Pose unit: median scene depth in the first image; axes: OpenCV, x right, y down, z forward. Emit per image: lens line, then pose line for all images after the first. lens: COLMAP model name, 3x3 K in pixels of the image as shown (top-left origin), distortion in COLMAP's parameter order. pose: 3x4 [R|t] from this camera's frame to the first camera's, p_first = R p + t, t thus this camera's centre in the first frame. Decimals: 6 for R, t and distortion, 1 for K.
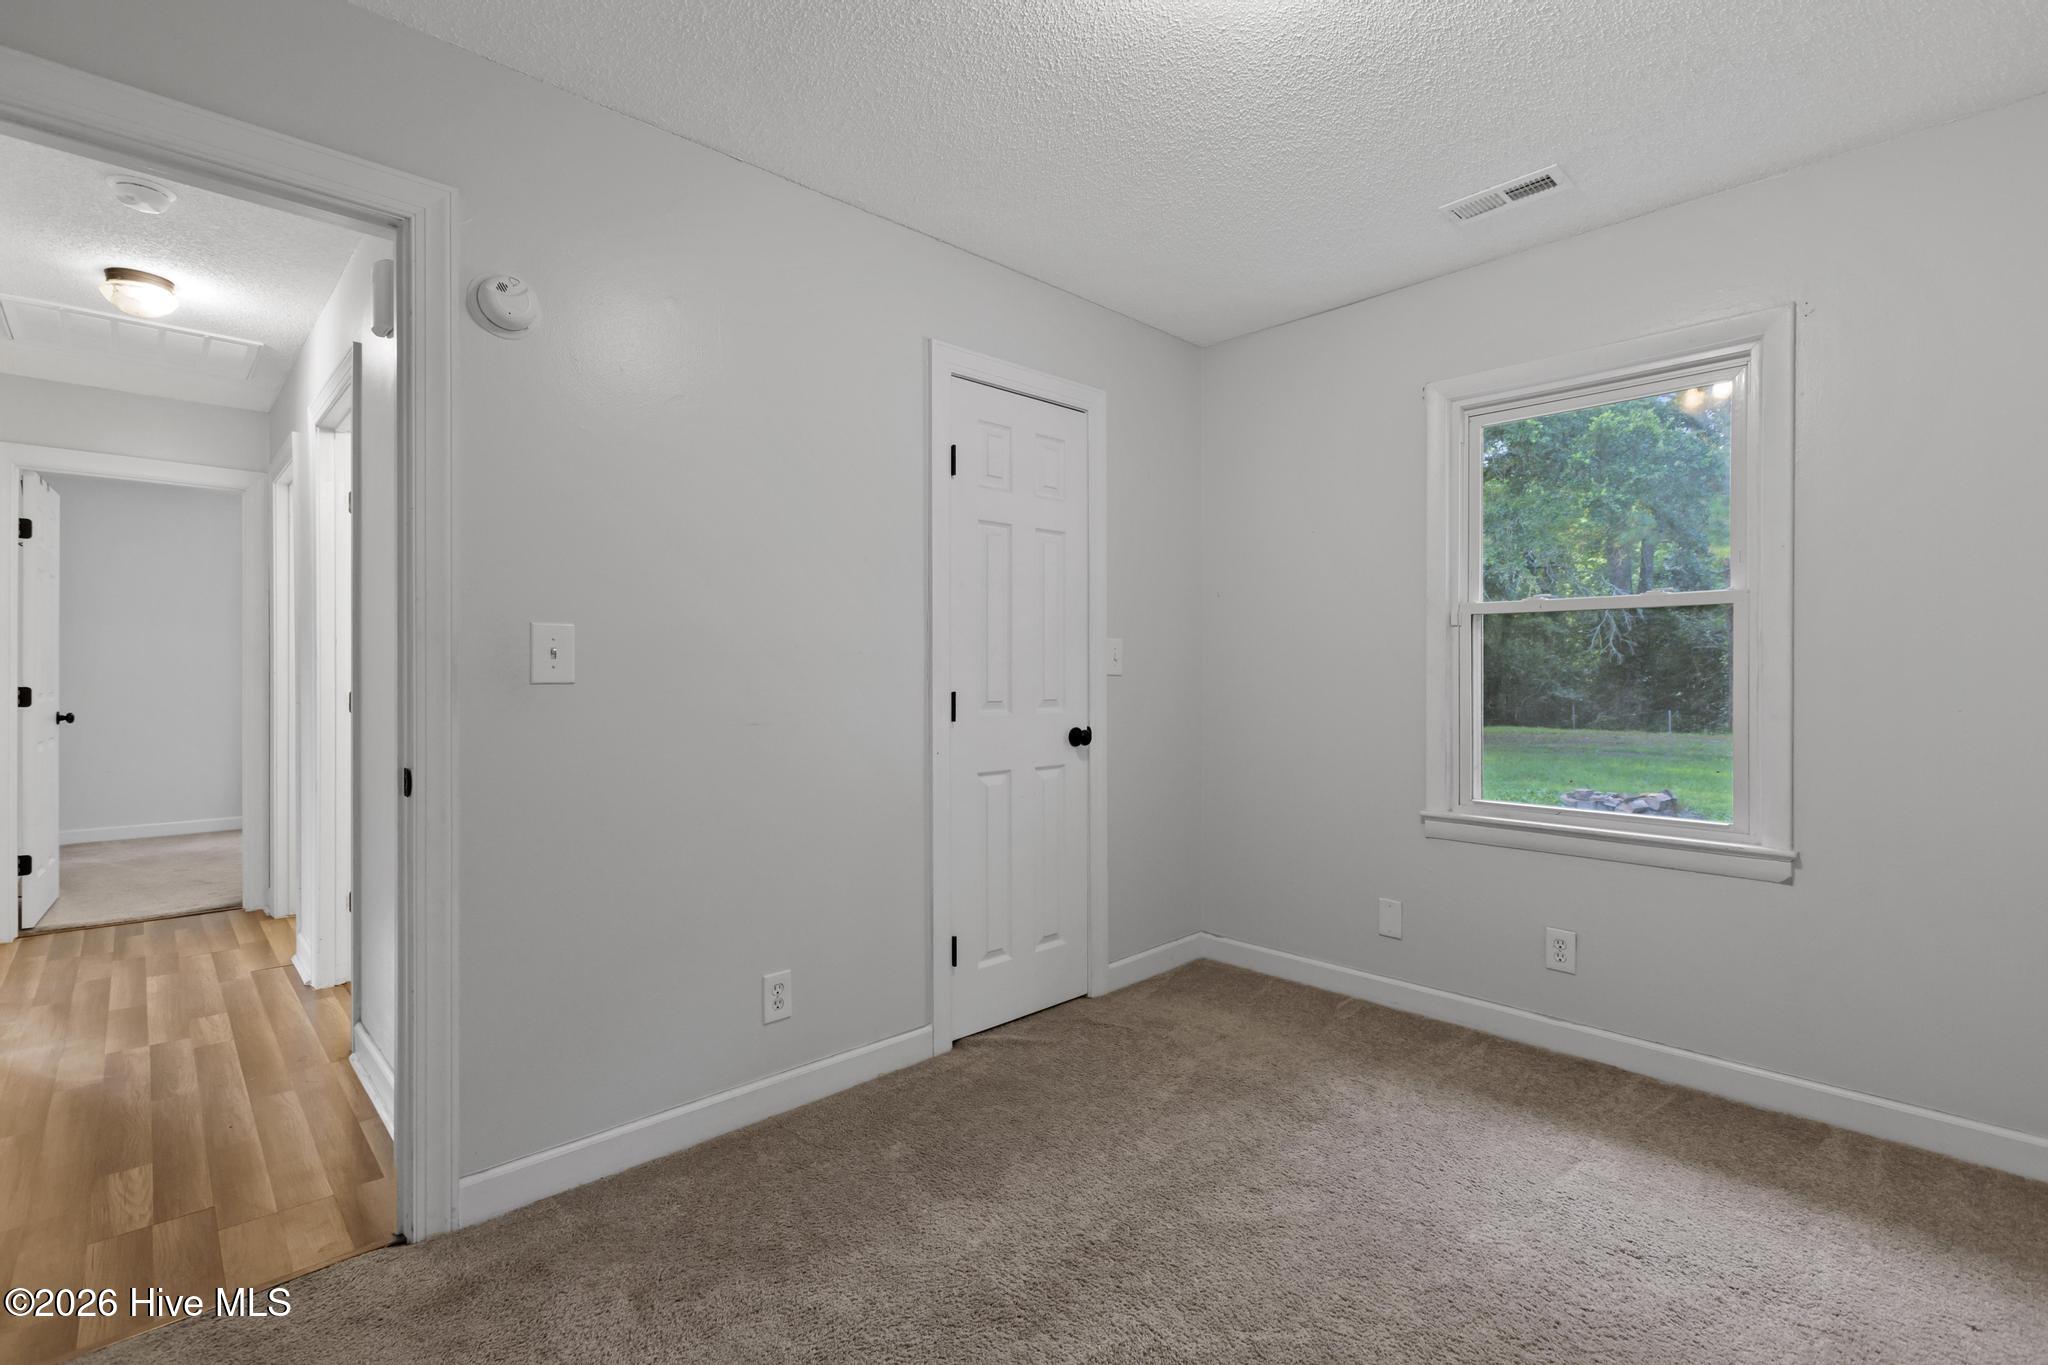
lens RADIAL K [[921.3, 0, 1019.1], [0, 921.3, 677.0], [0, 0, 1]] dist [0.001557, 0.000194]
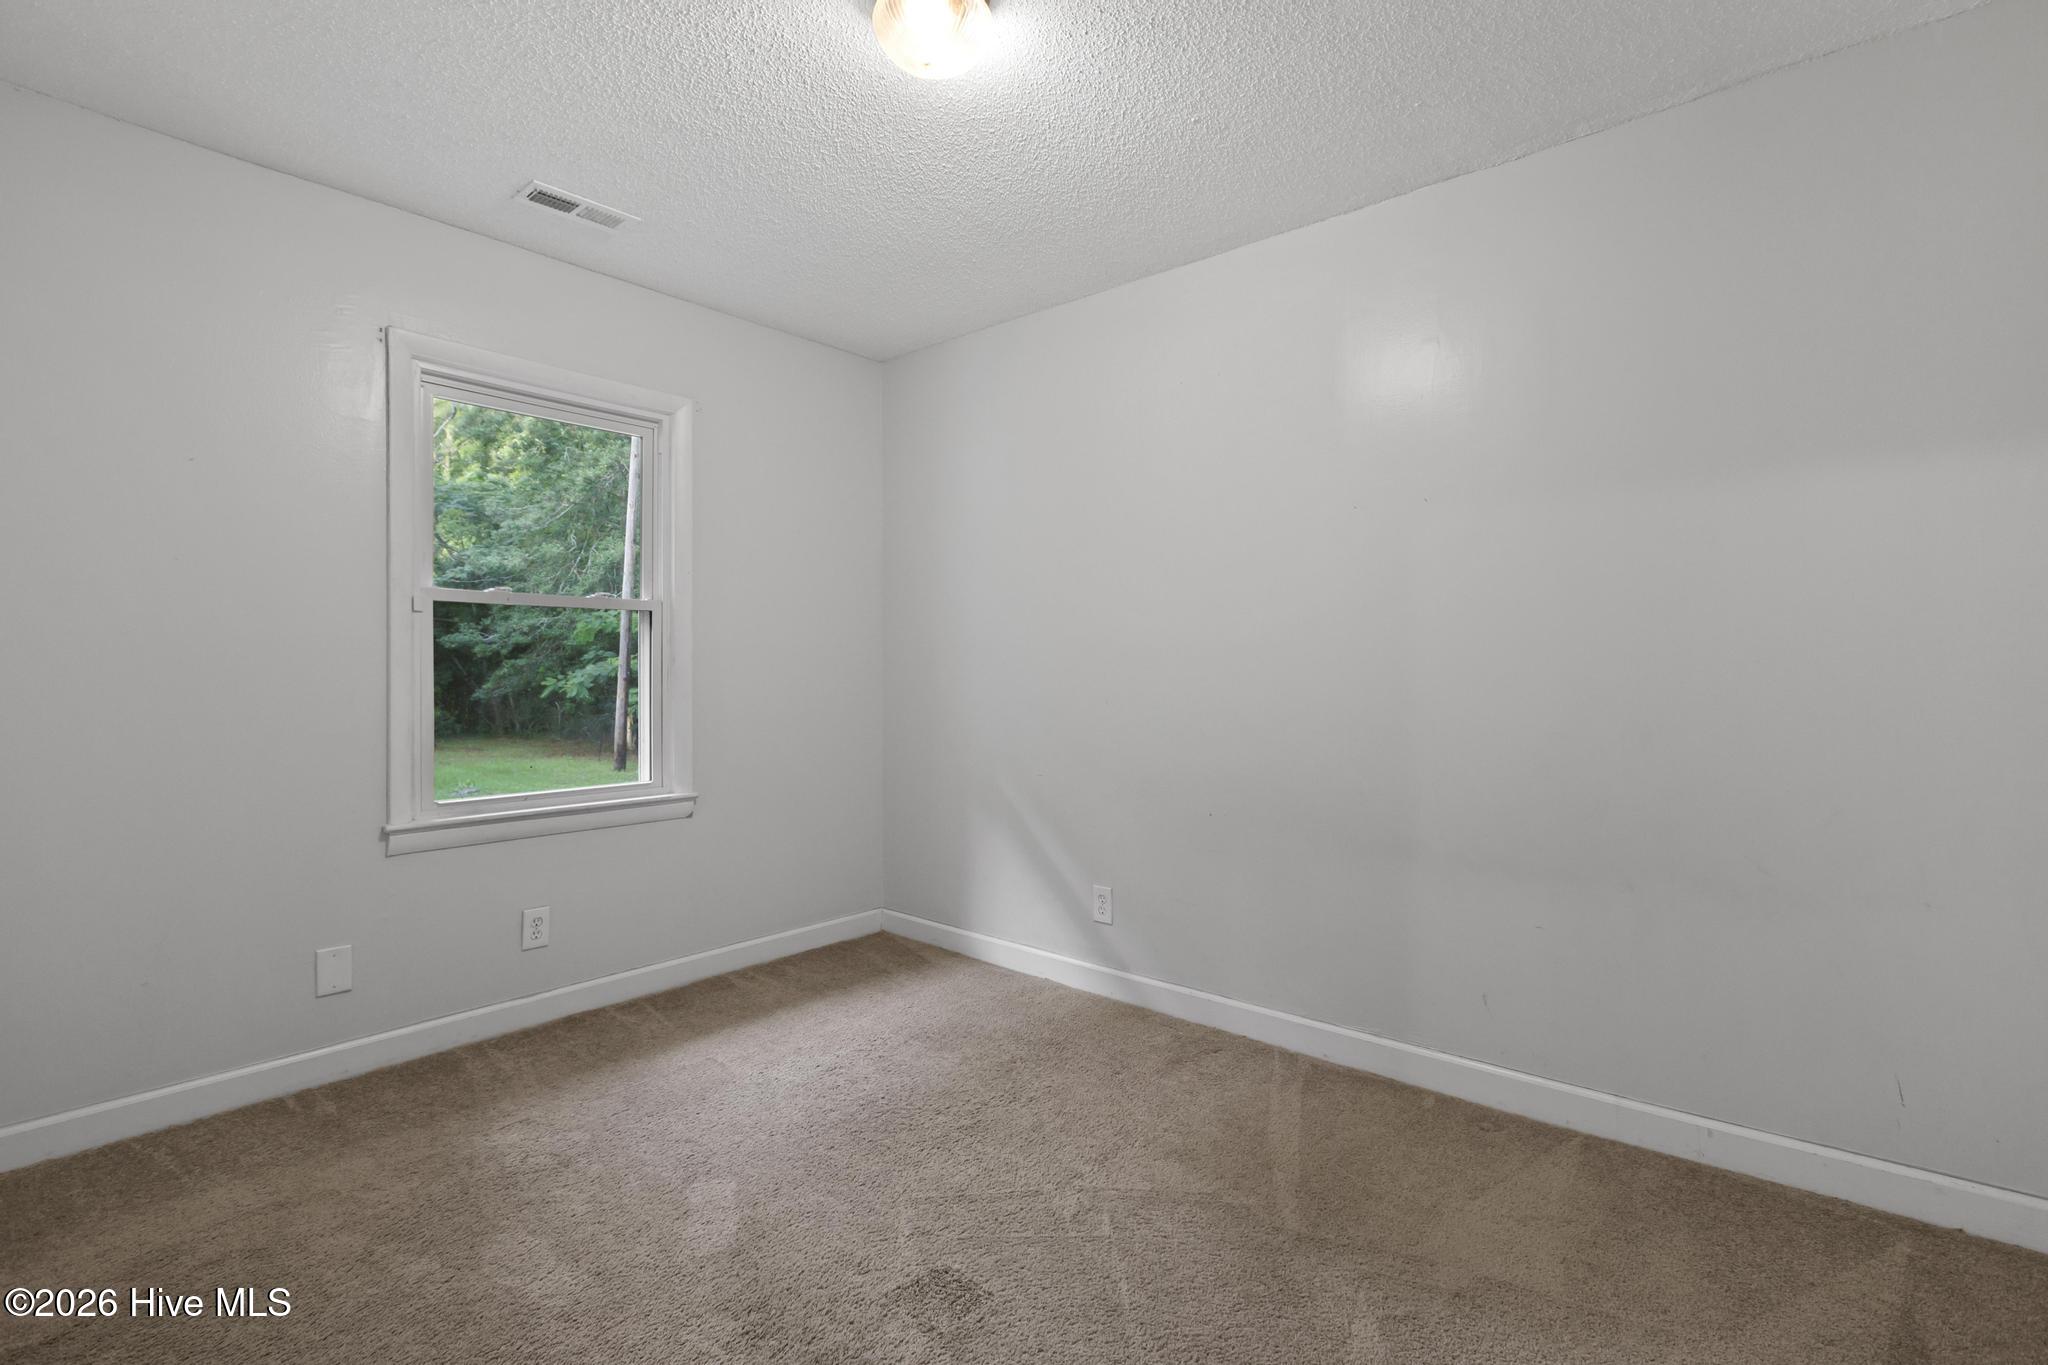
lens RADIAL K [[934.6, 0, 1027.6], [0, 934.6, 670.0], [0, 0, 1]] dist [-0.000673, -0.000417]
pose [[-0.101498, -0.000012, 0.994836, -0.555614], [0.003341, 0.999994, 0.000353, 0.003694], [-0.994830, 0.003359, -0.101498, 0.575300]]
